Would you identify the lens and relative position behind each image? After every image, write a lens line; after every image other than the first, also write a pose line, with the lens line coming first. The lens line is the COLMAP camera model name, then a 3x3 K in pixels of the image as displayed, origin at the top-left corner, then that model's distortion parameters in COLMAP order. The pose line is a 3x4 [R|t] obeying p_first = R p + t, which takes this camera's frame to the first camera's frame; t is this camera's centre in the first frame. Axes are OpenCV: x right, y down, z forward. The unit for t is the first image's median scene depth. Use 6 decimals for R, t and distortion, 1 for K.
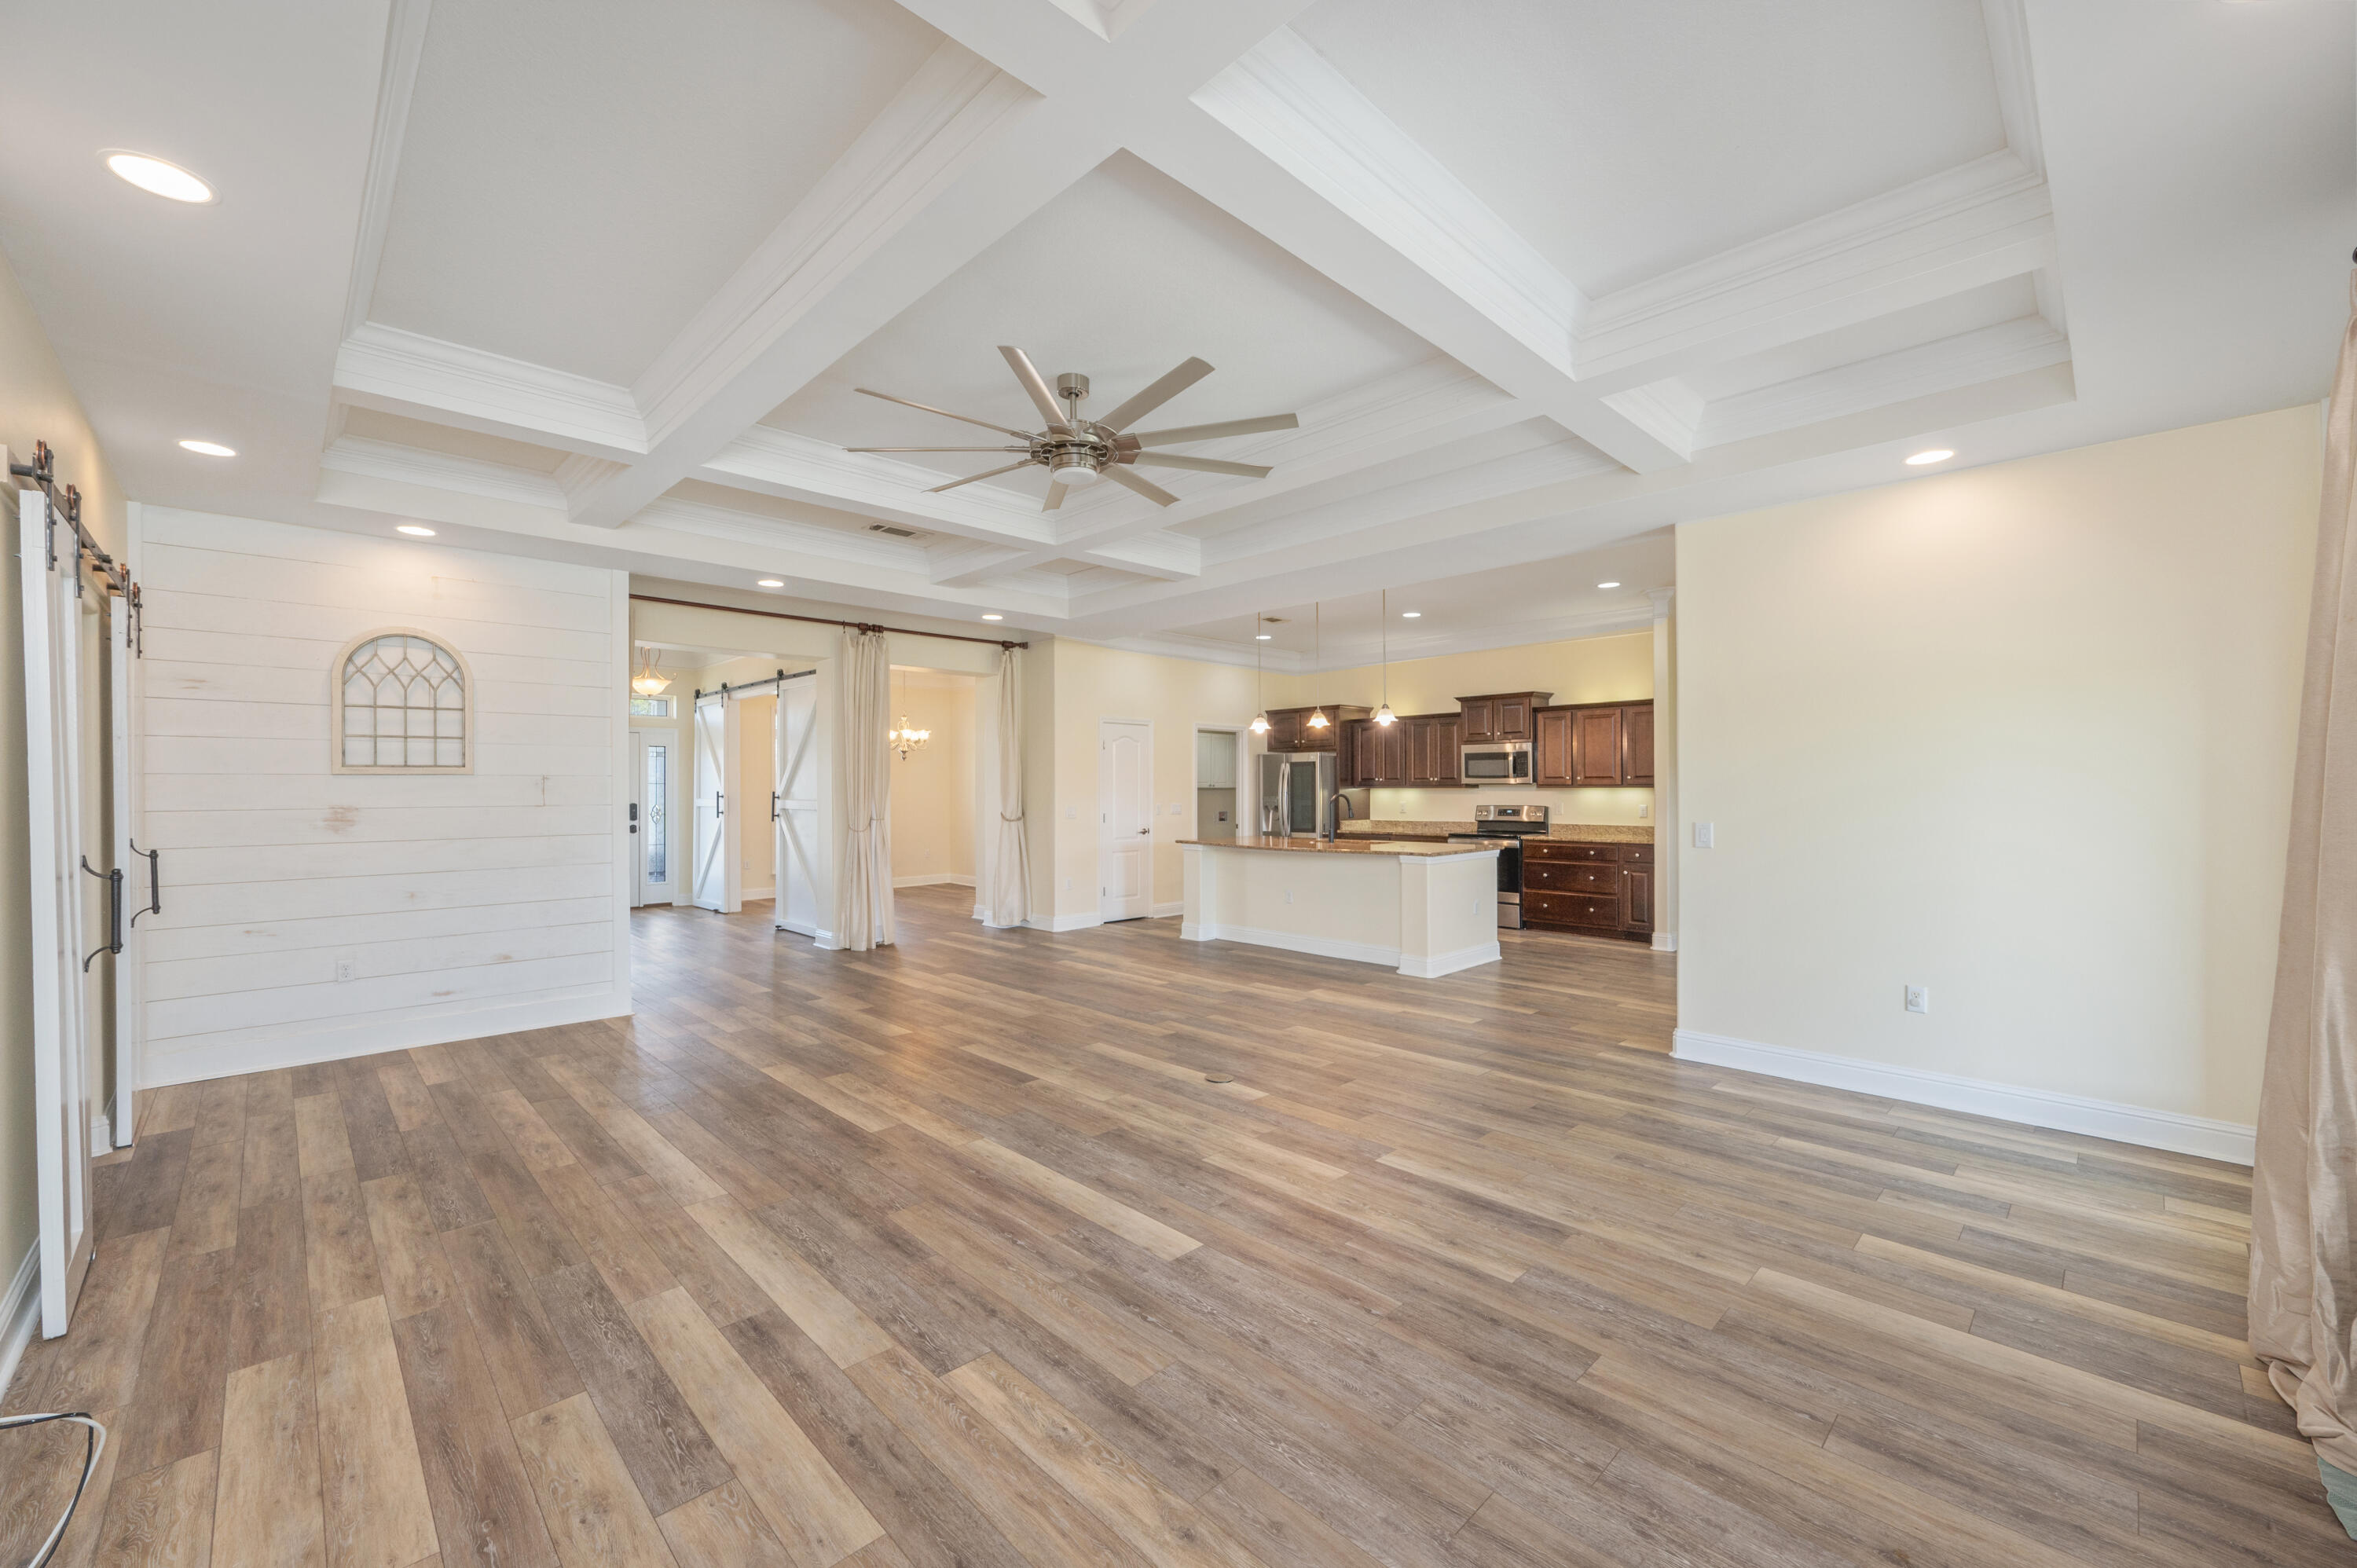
lens RADIAL K [[943.3, 0, 1187.5], [0, 943.3, 792.0], [0, 0, 1]] dist [-0.001317, 0.001329]
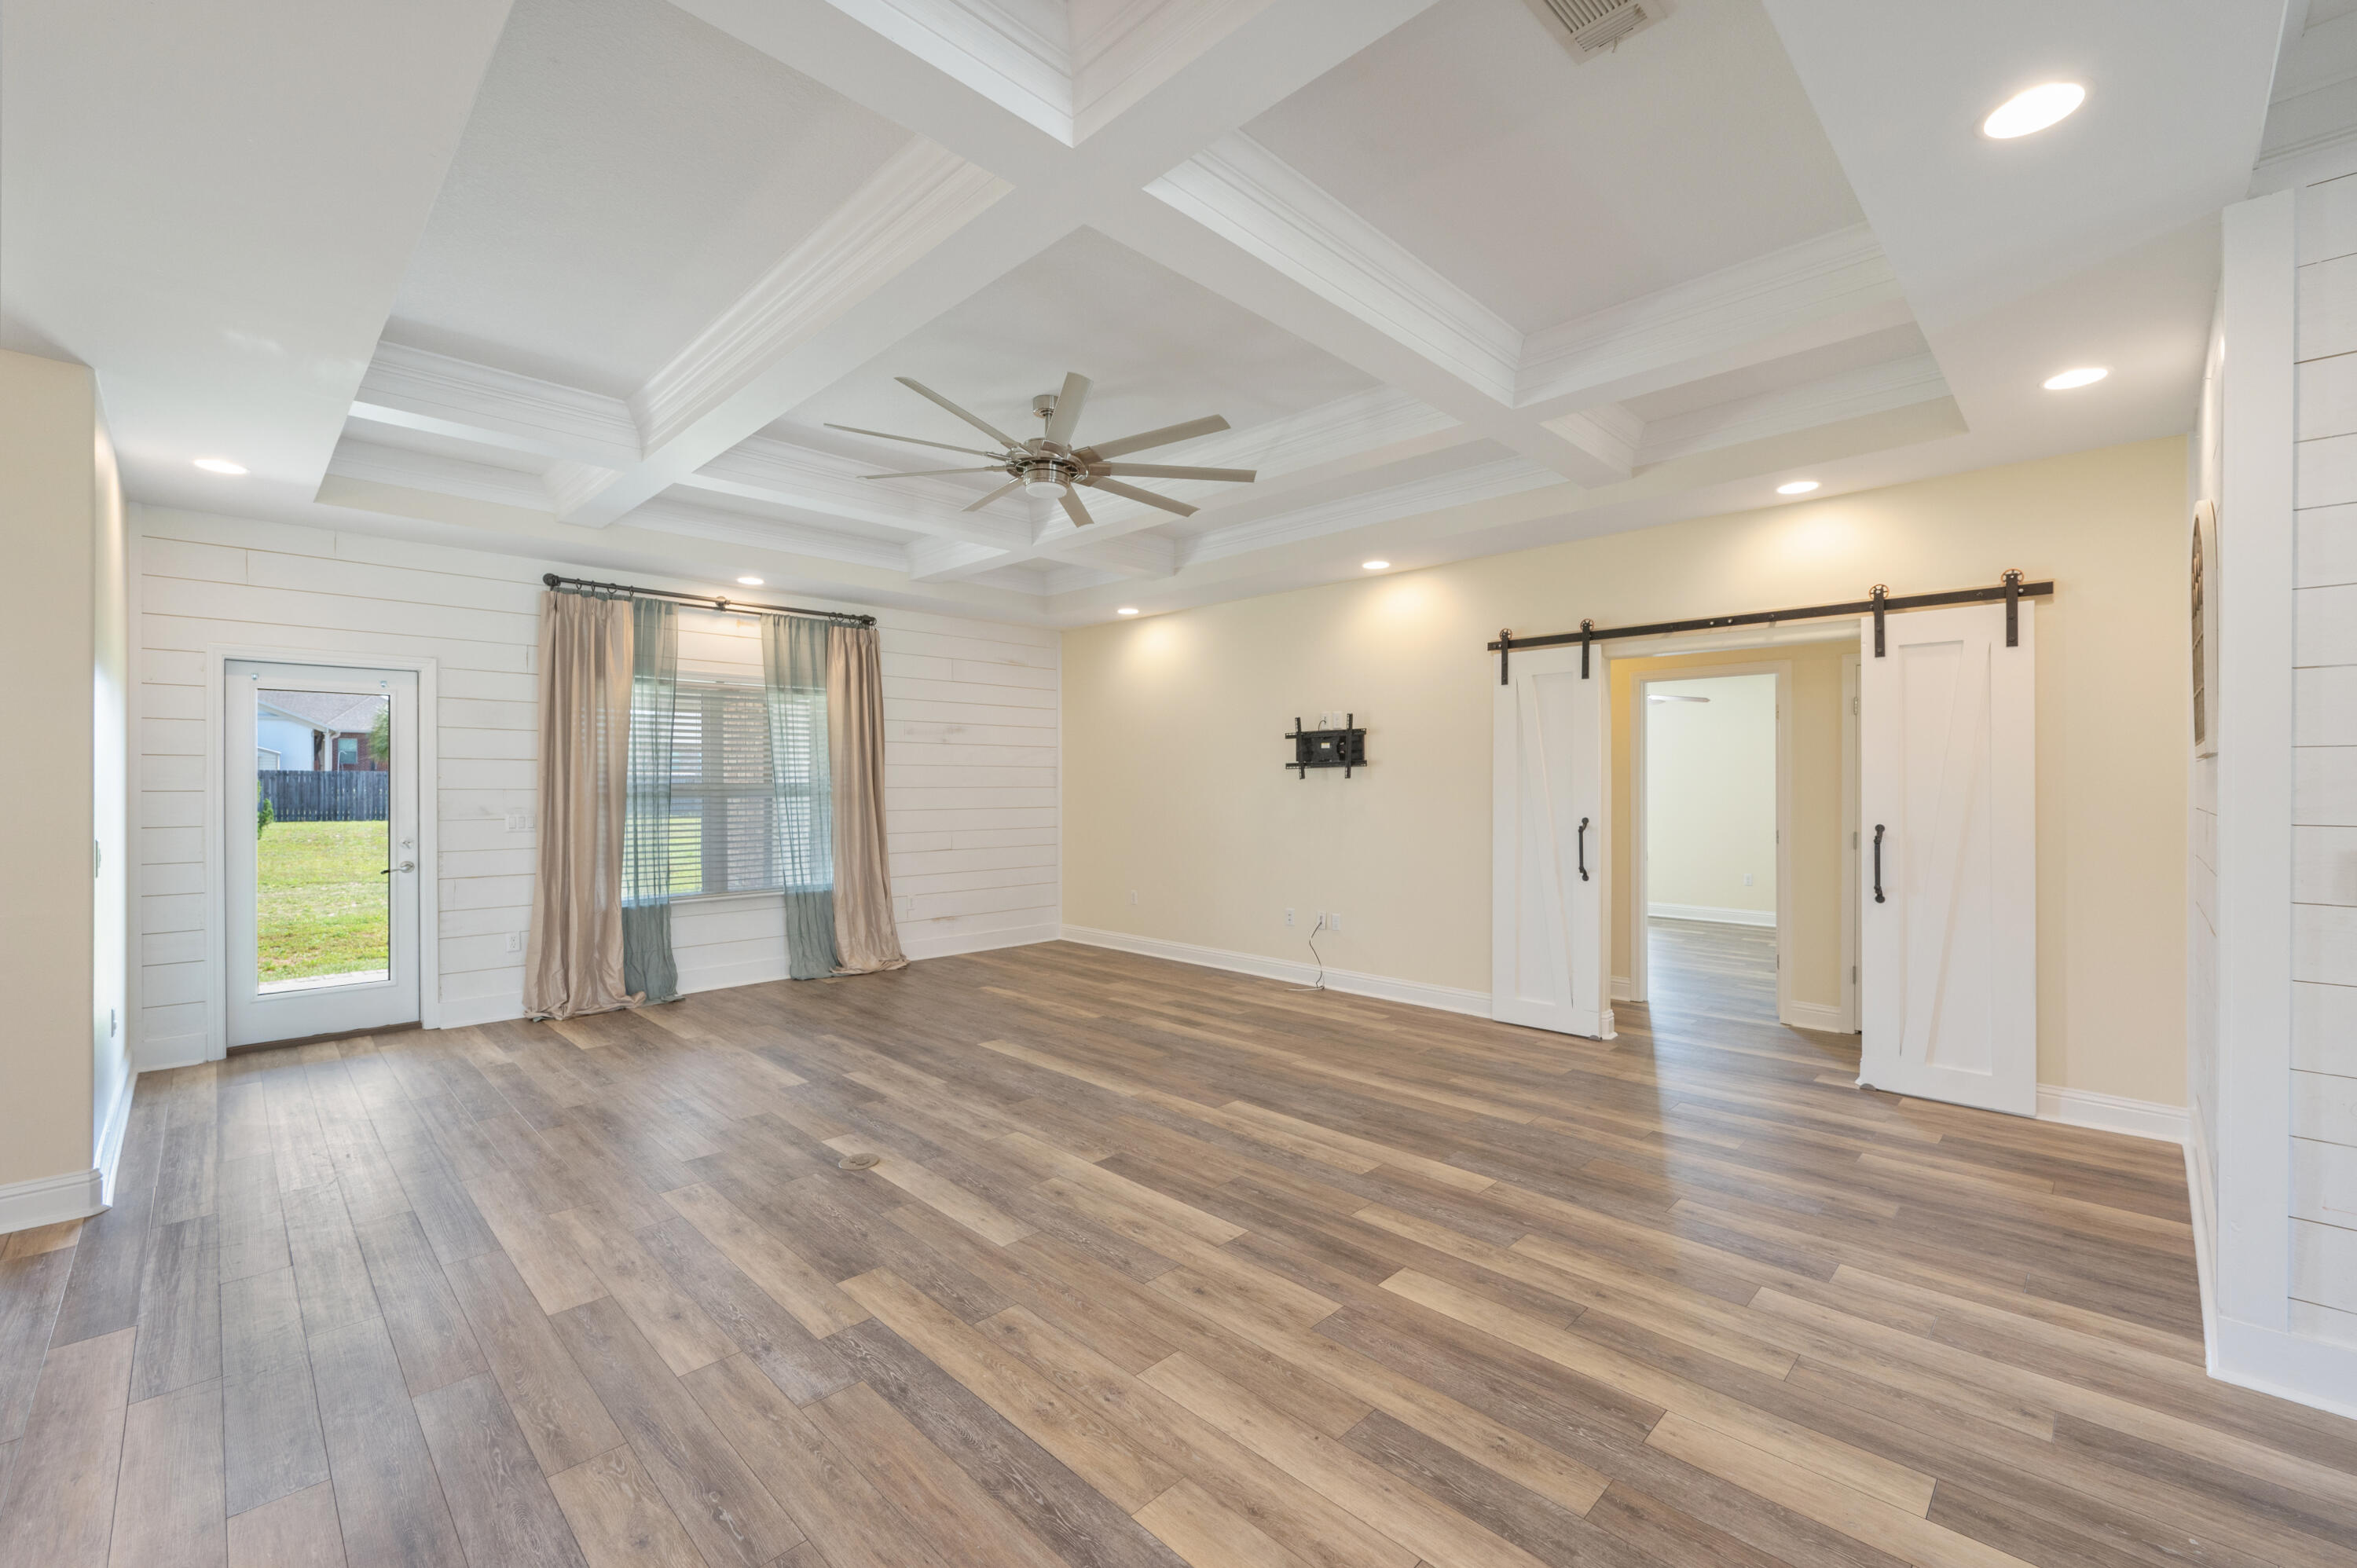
lens RADIAL K [[972.0, 0, 1158.6], [0, 972.0, 777.0], [0, 0, 1]] dist [-0.000894, 0.000424]
pose [[-0.999929, 0.004565, 0.011039, -0.195274], [0.004549, 0.999989, -0.001498, -0.005691], [-0.011046, -0.001448, -0.999938, 1.594009]]
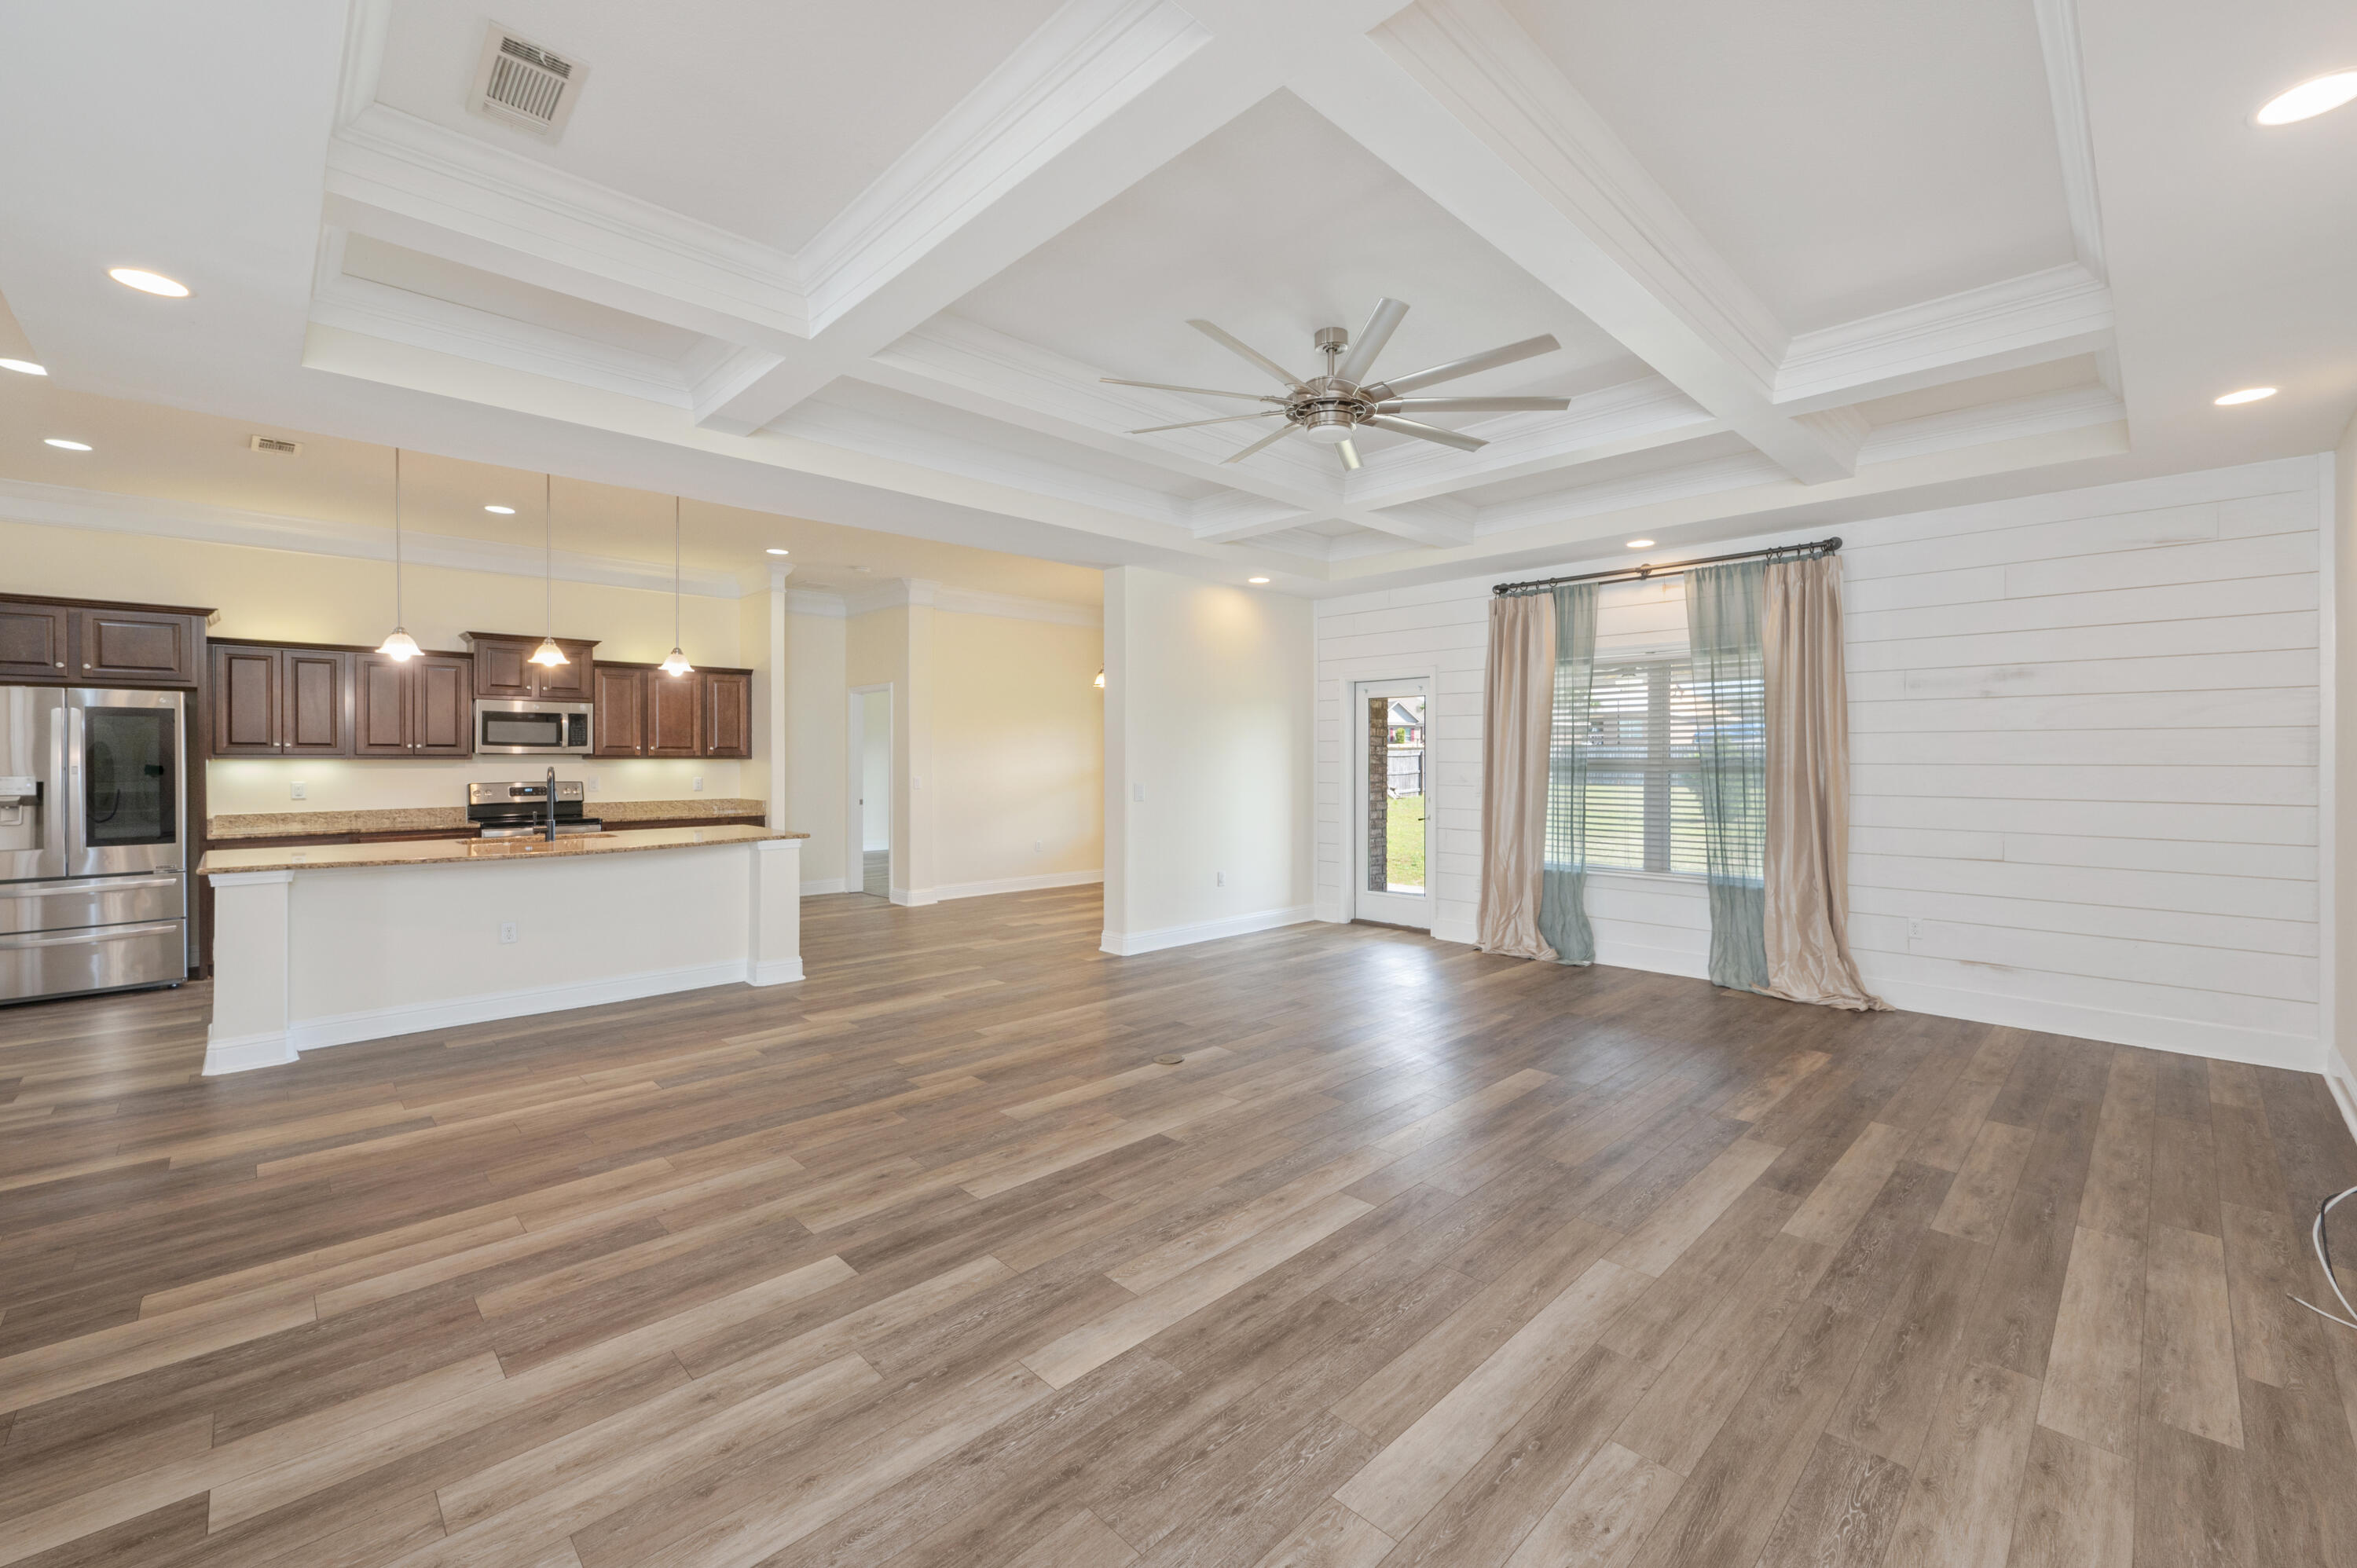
lens RADIAL K [[943.3, 0, 1207.5], [0, 943.3, 770.7], [0, 0, 1]] dist [-0.001317, 0.001329]
pose [[-0.003684, -0.009060, 0.999952, -0.825540], [0.004745, 0.999948, 0.009078, 0.000843], [-0.999982, 0.004778, -0.003641, 0.858298]]
